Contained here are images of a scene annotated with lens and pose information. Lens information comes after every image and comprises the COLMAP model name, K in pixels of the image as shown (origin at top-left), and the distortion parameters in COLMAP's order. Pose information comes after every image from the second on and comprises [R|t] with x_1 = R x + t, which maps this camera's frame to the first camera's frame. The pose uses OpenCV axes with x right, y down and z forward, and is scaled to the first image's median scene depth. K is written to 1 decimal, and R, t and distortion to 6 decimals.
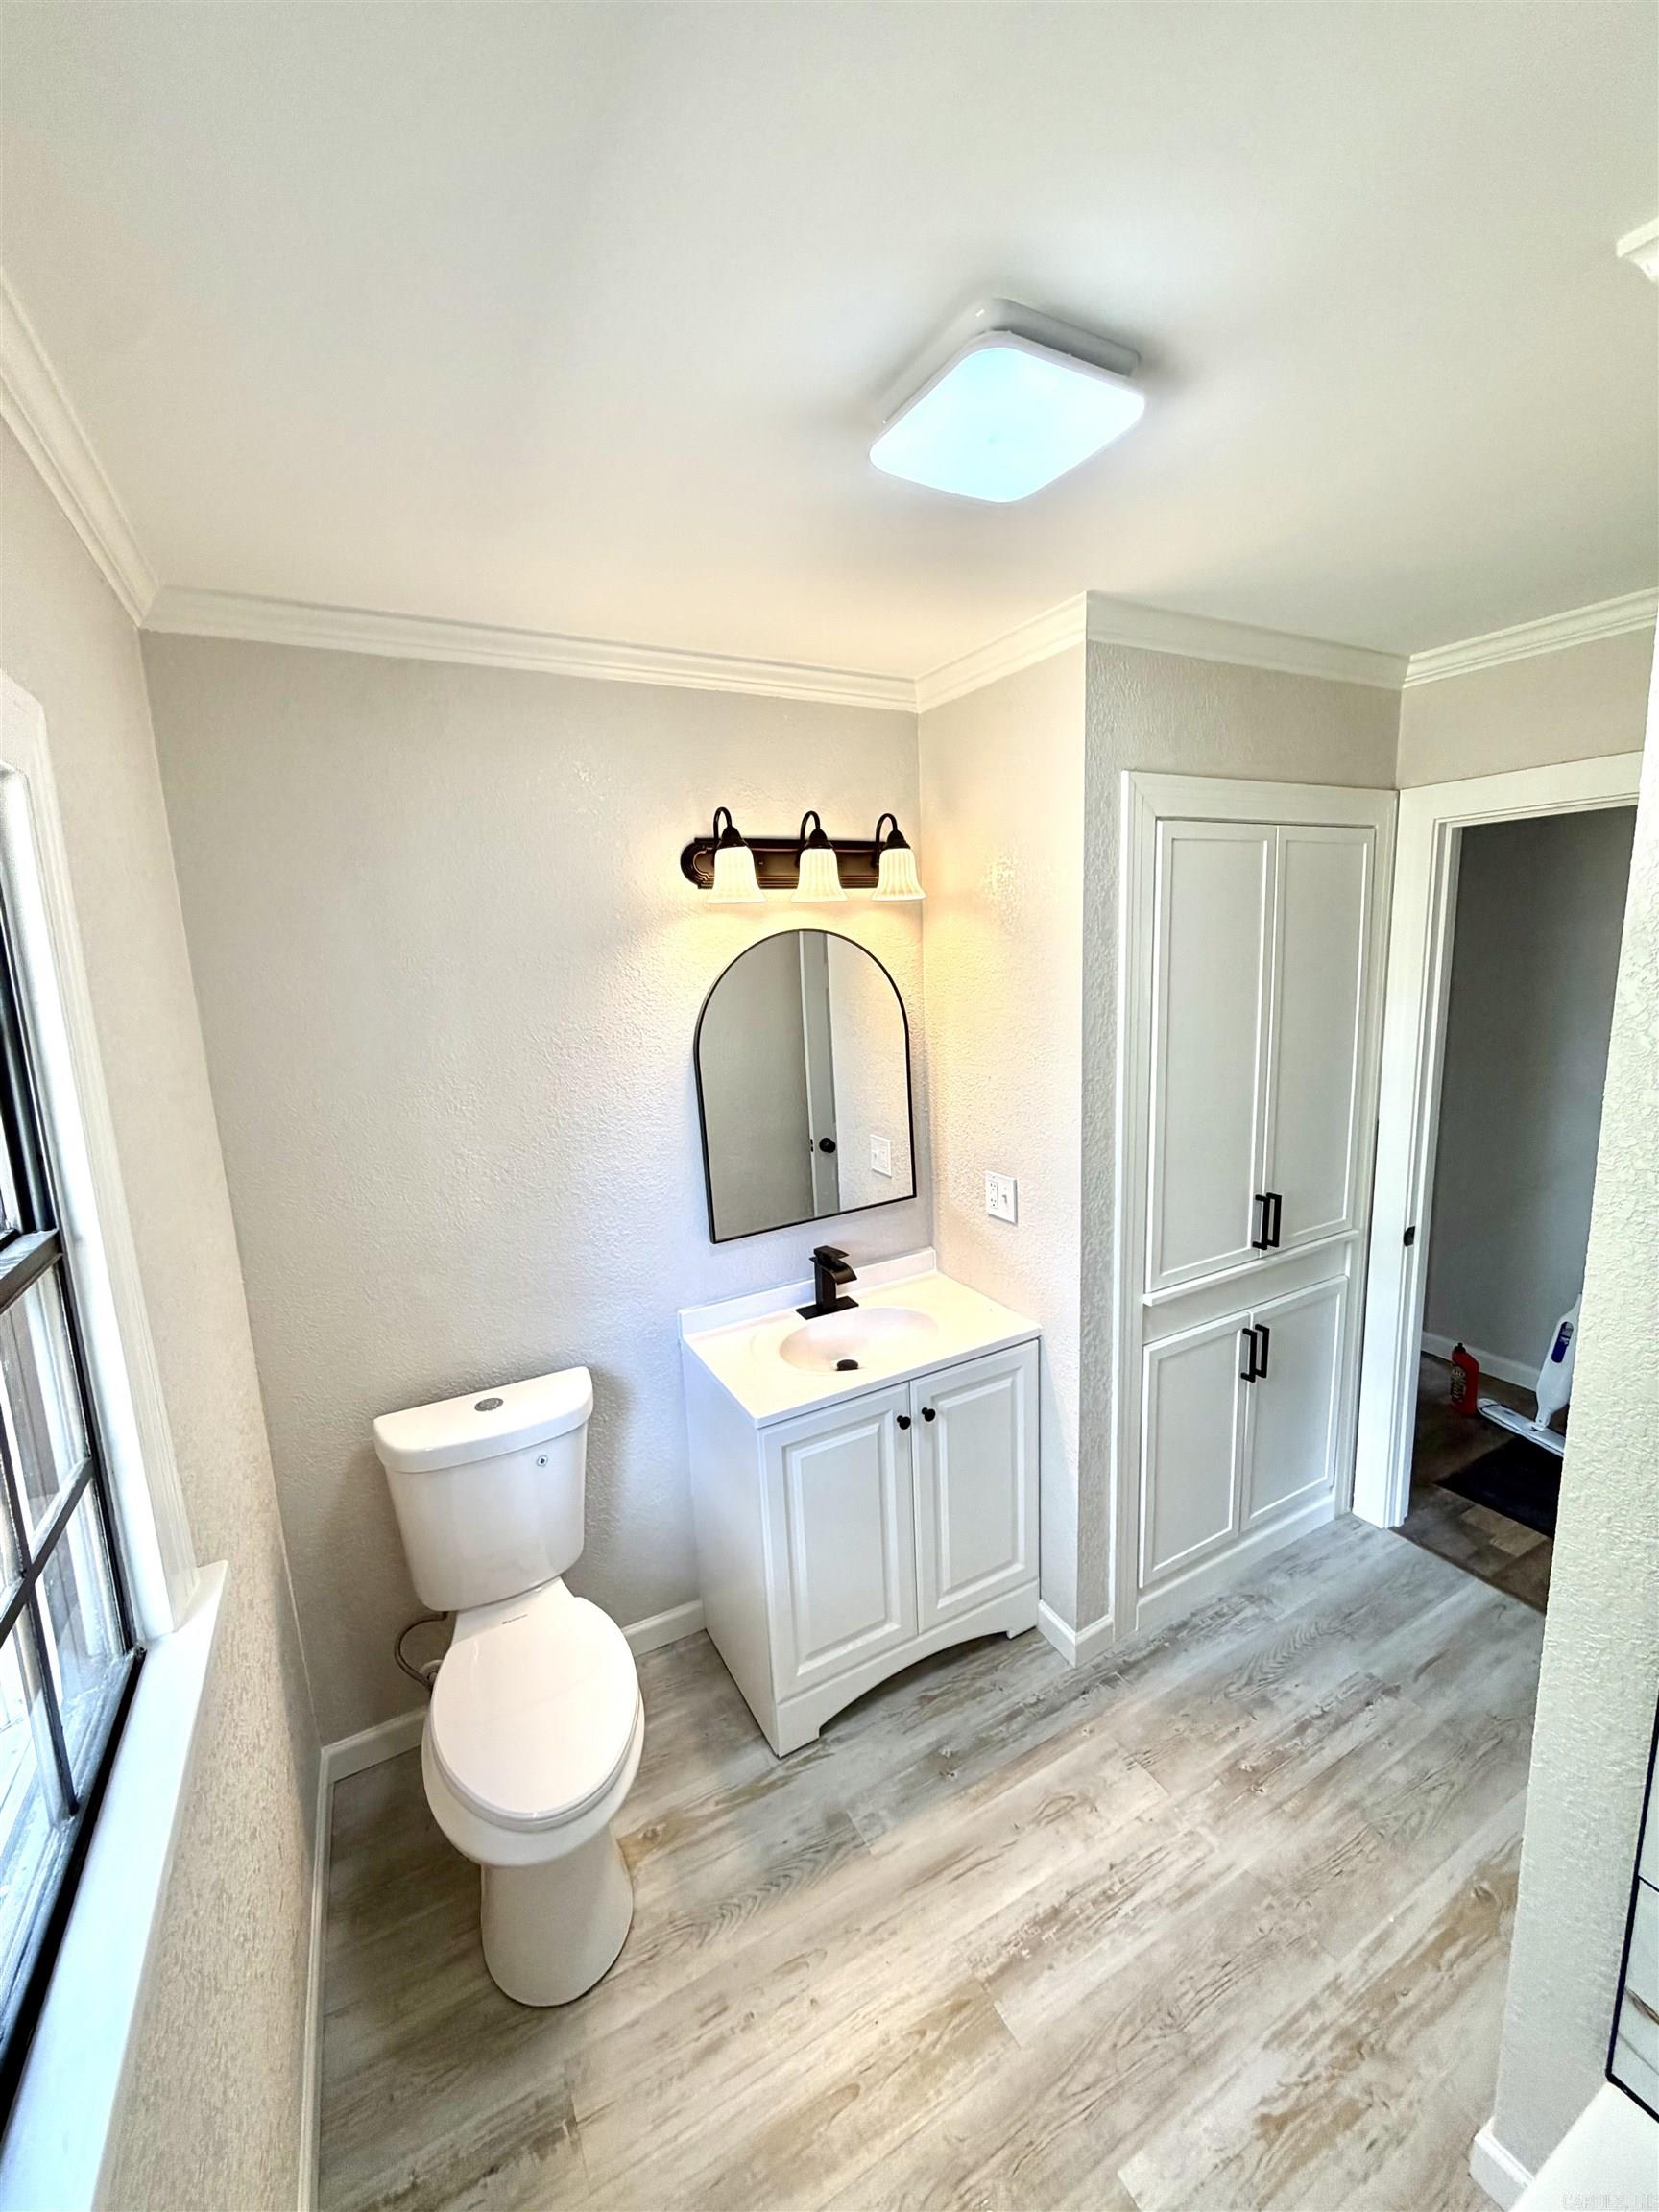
lens RADIAL K [[884.8, 0, 838.9], [0, 884.8, 1084.6], [0, 0, 1]] dist [0.000034, 0.000667]
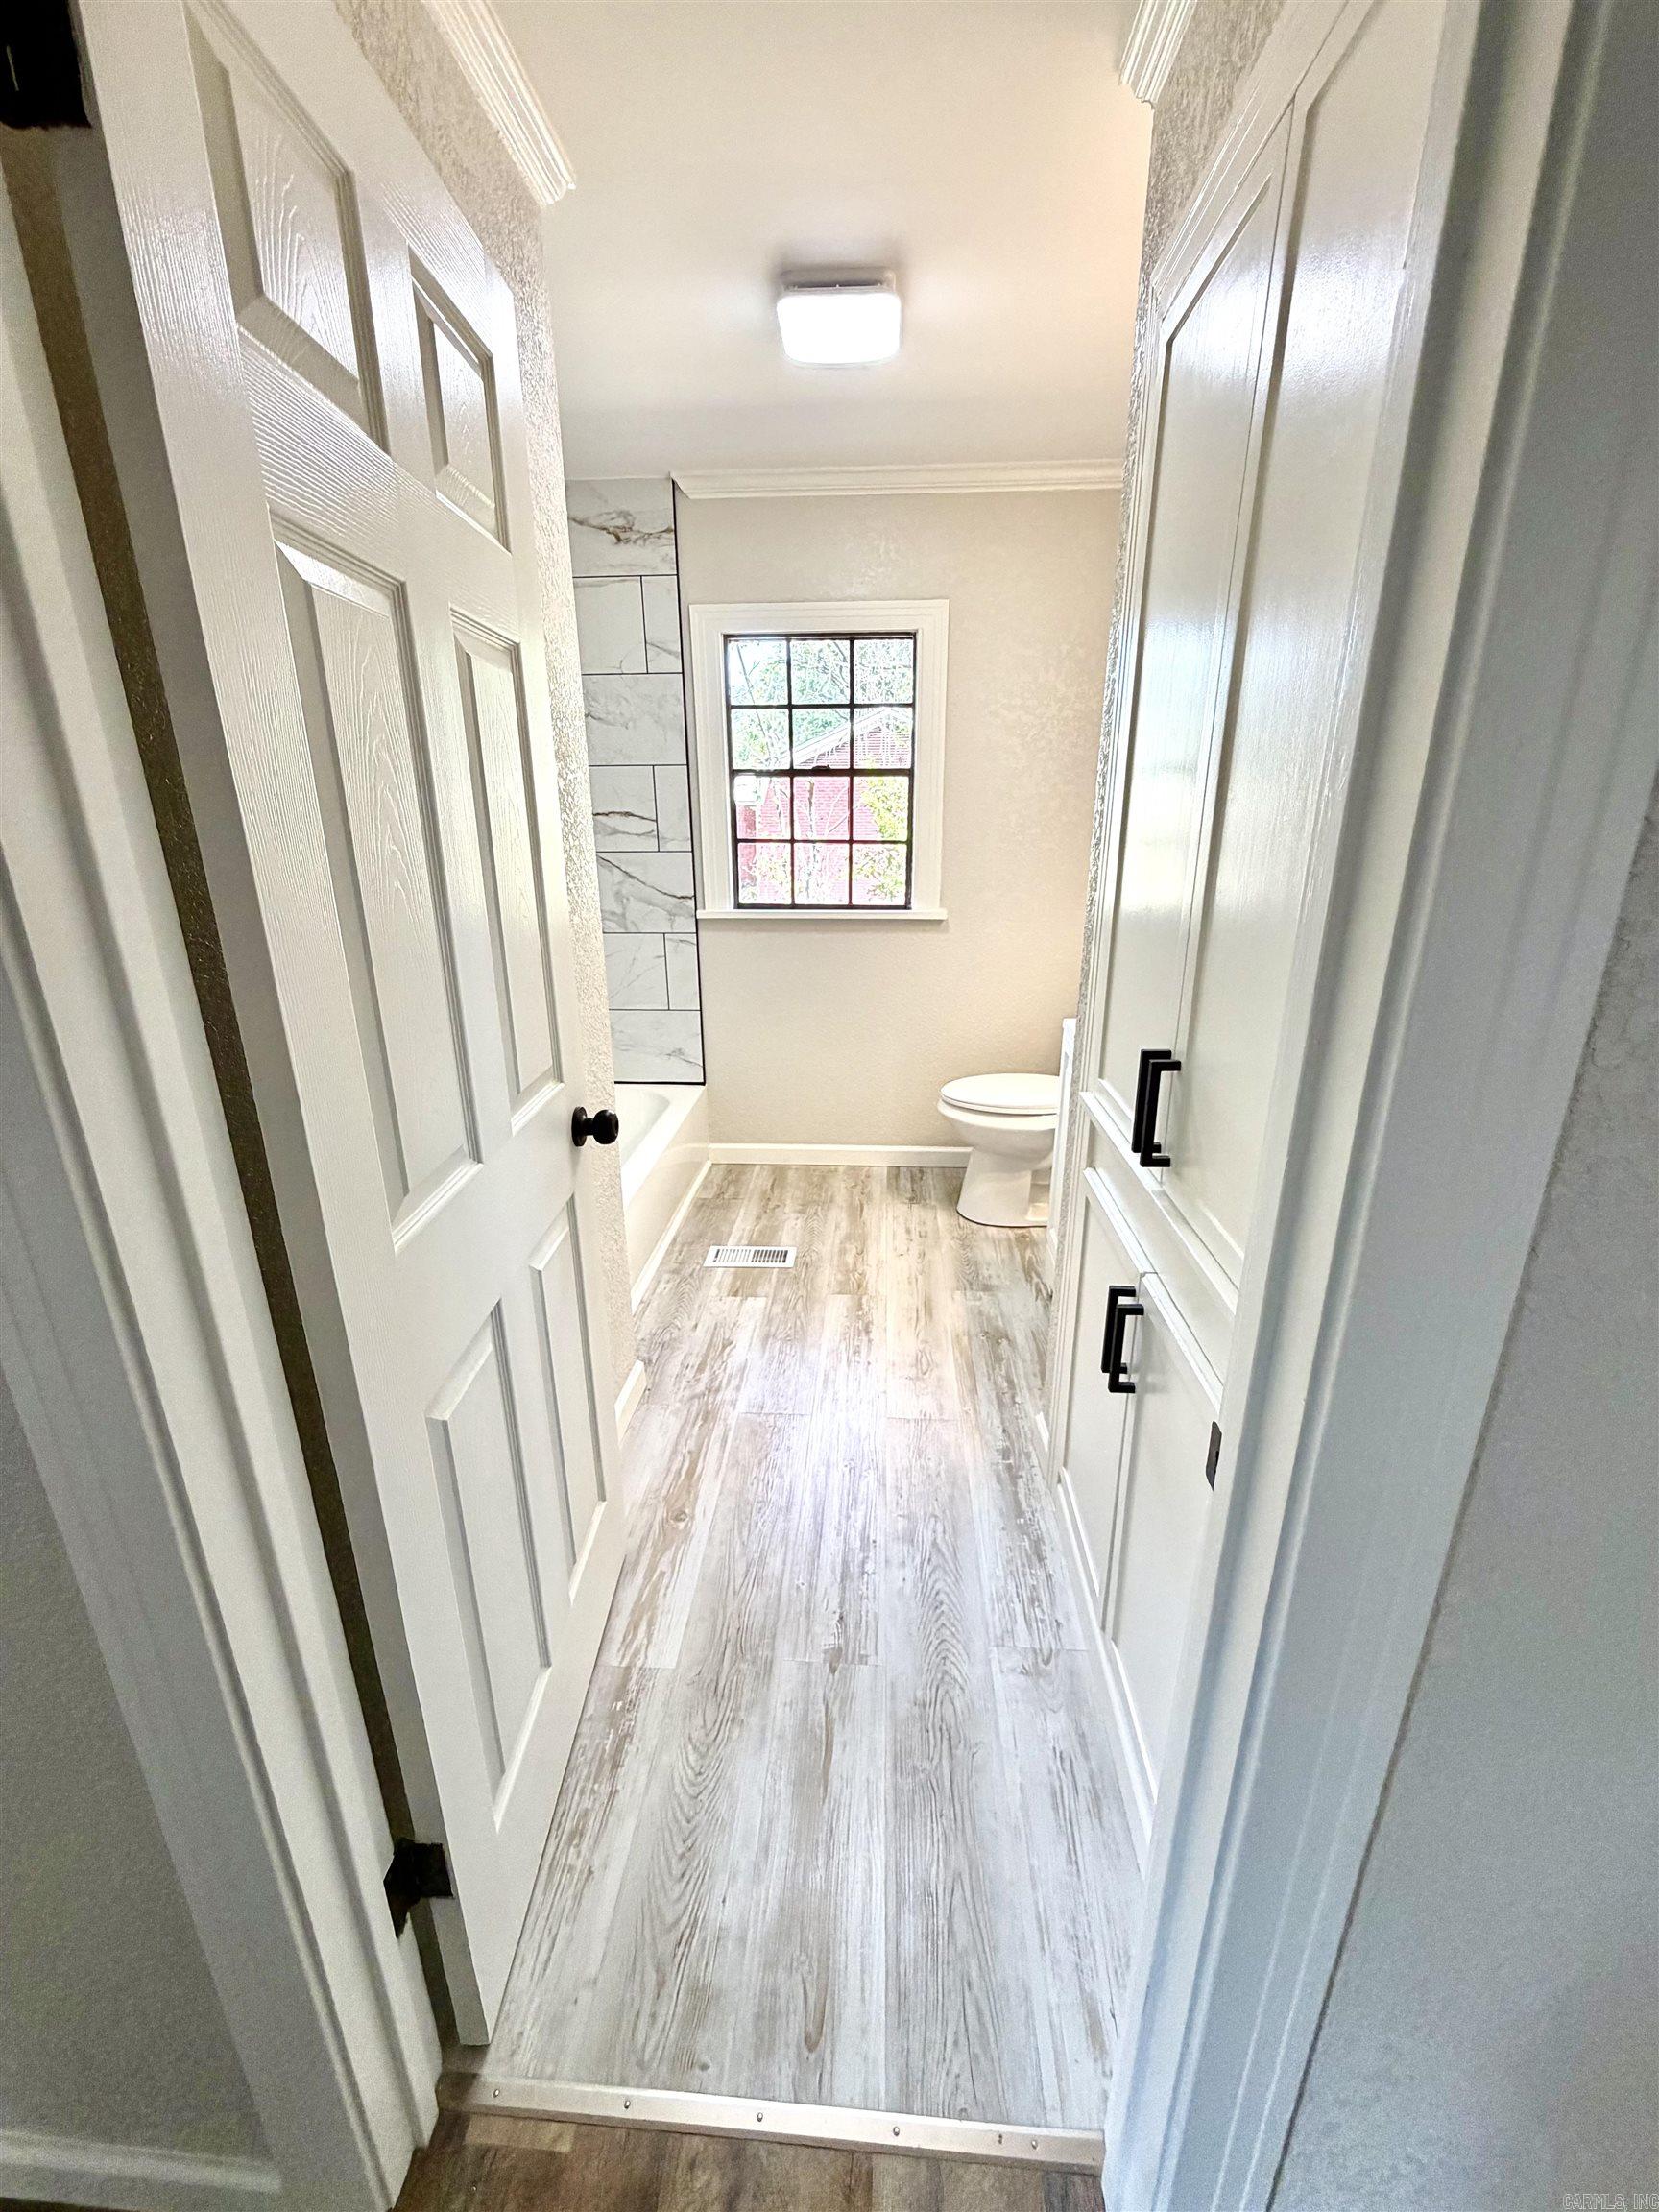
lens RADIAL K [[884.8, 0, 825.9], [0, 884.8, 1104.0], [0, 0, 1]] dist [0.000034, 0.000667]
pose [[-0.539954, 0.298683, -0.786917, 1.505507], [-0.114670, 0.900099, 0.420325, -0.049408], [0.833847, 0.317192, -0.451762, 1.662727]]
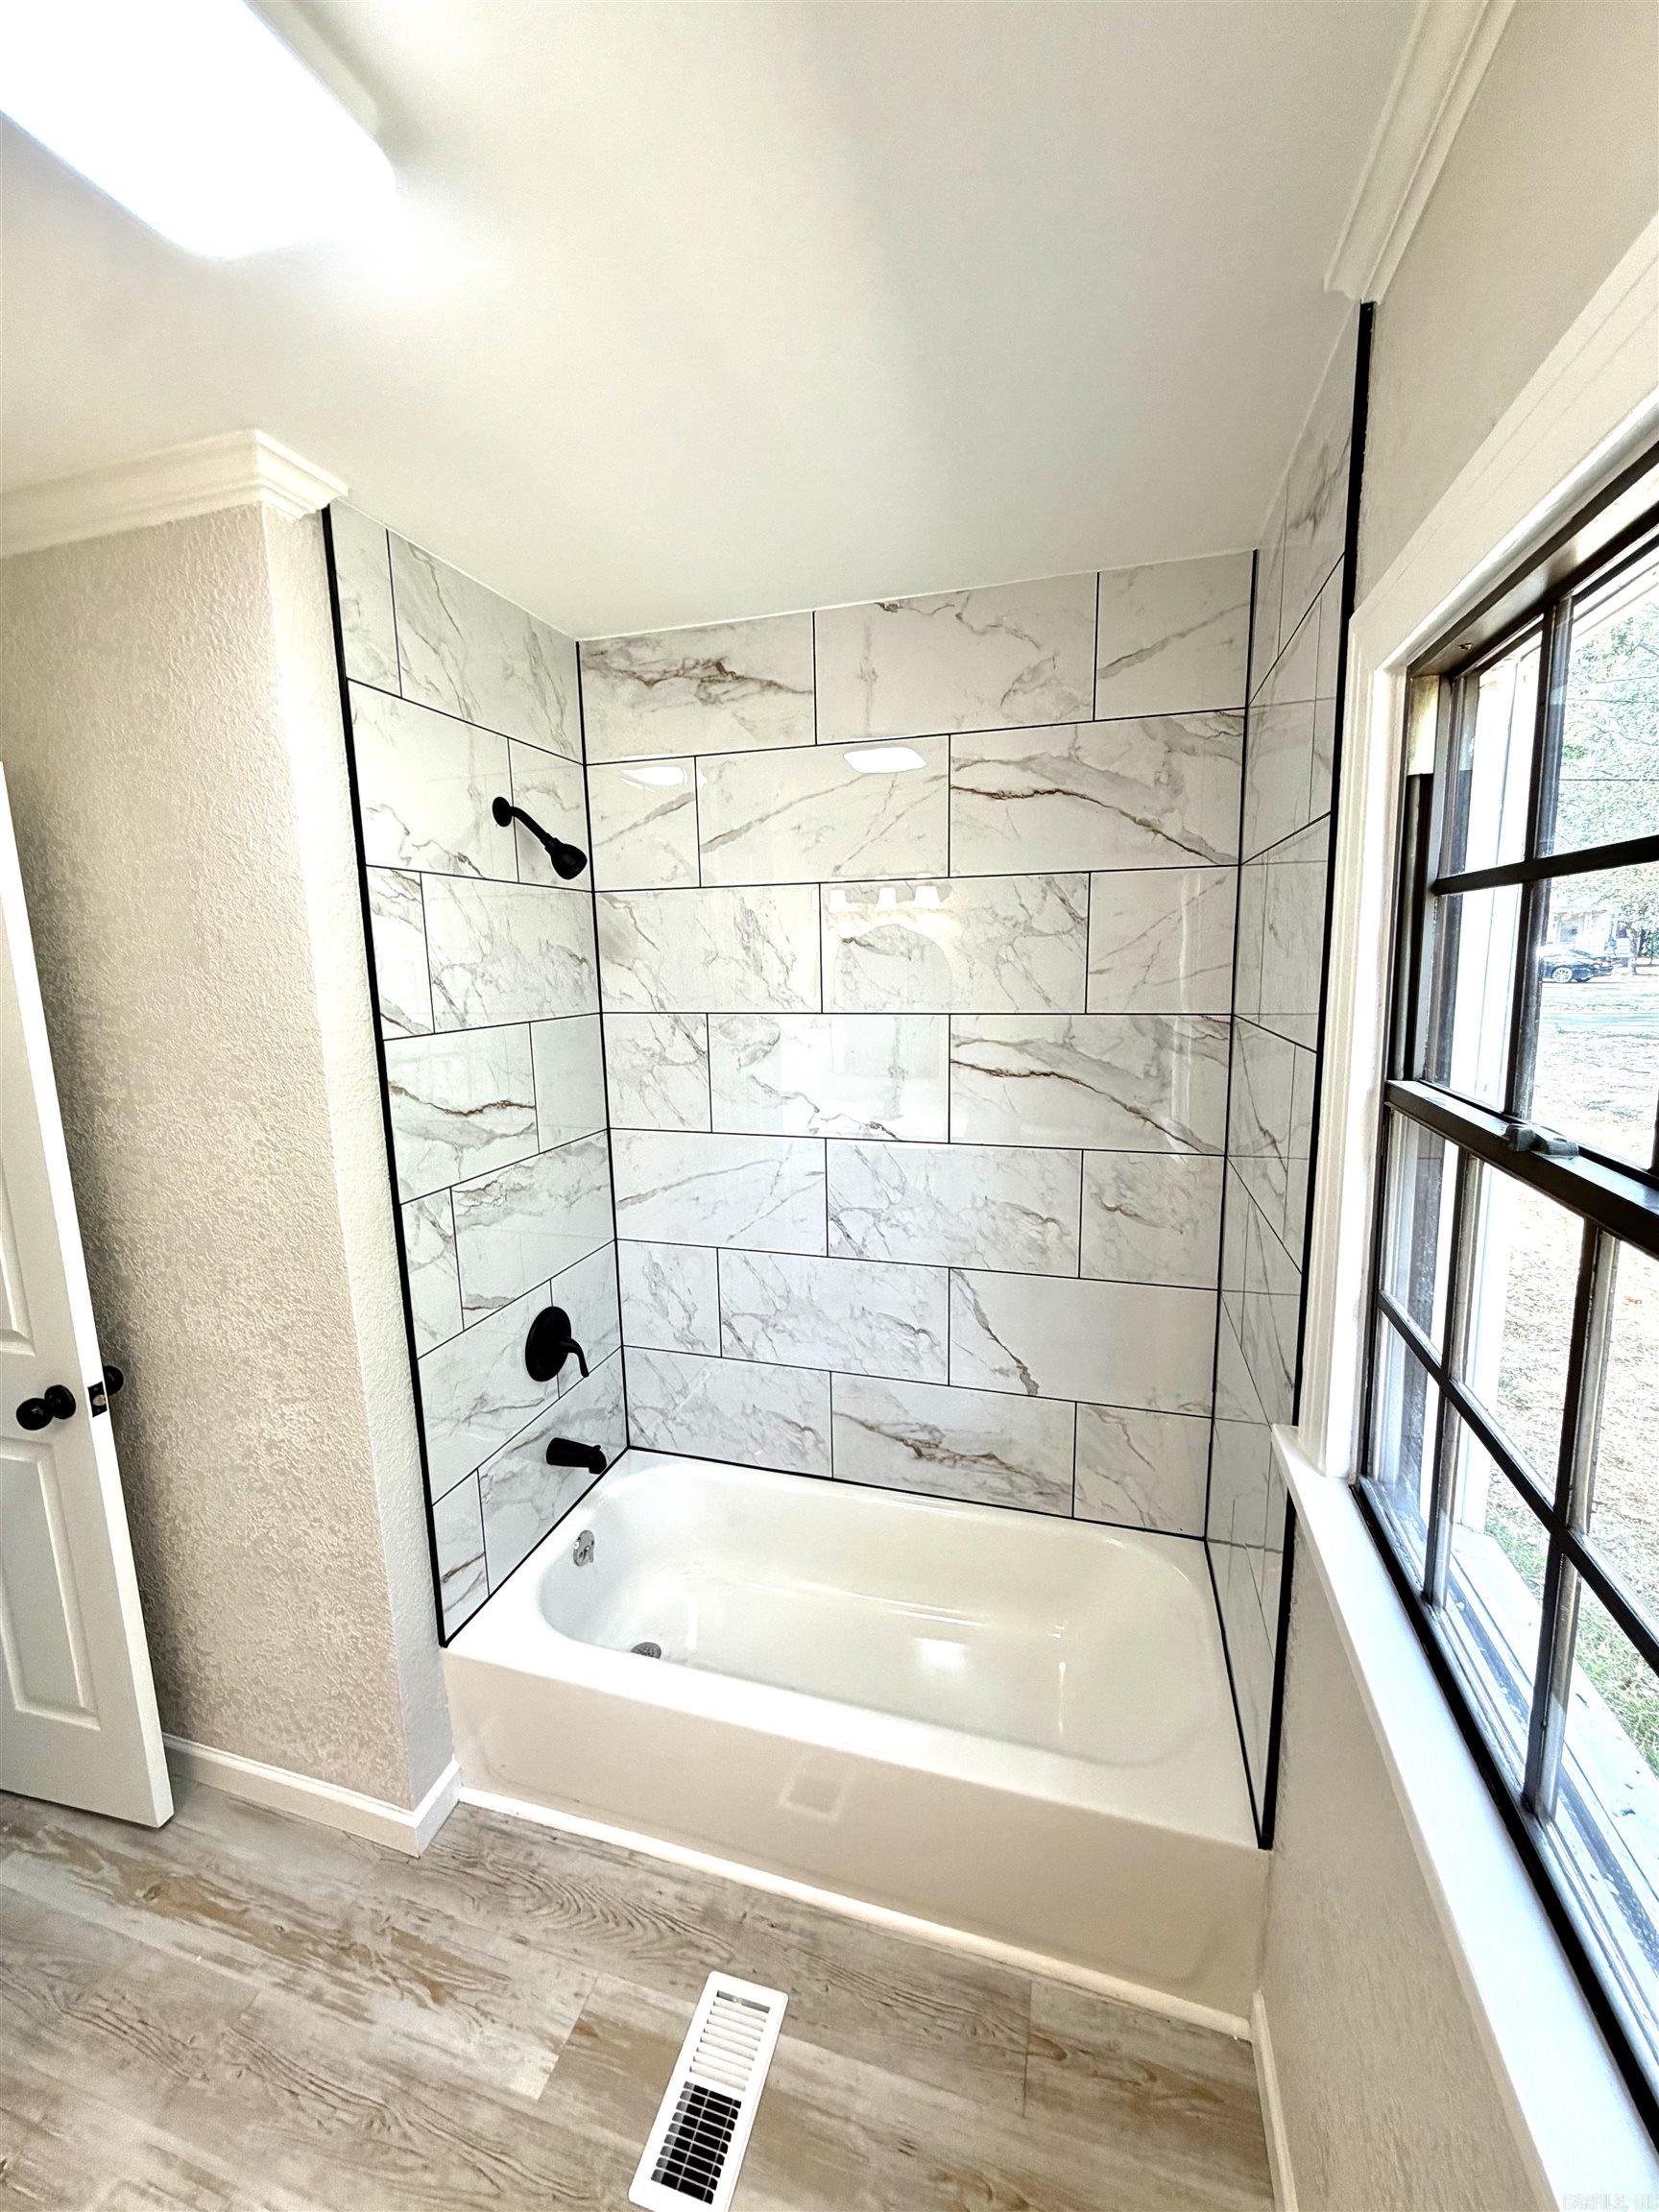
lens RADIAL K [[884.8, 0, 825.3], [0, 884.8, 1096.3], [0, 0, 1]] dist [0.000034, 0.000667]
pose [[-0.695665, -0.061433, 0.715734, -0.503703], [0.163981, 0.956451, 0.241478, -0.060897], [-0.699400, 0.285354, -0.655296, 0.968733]]
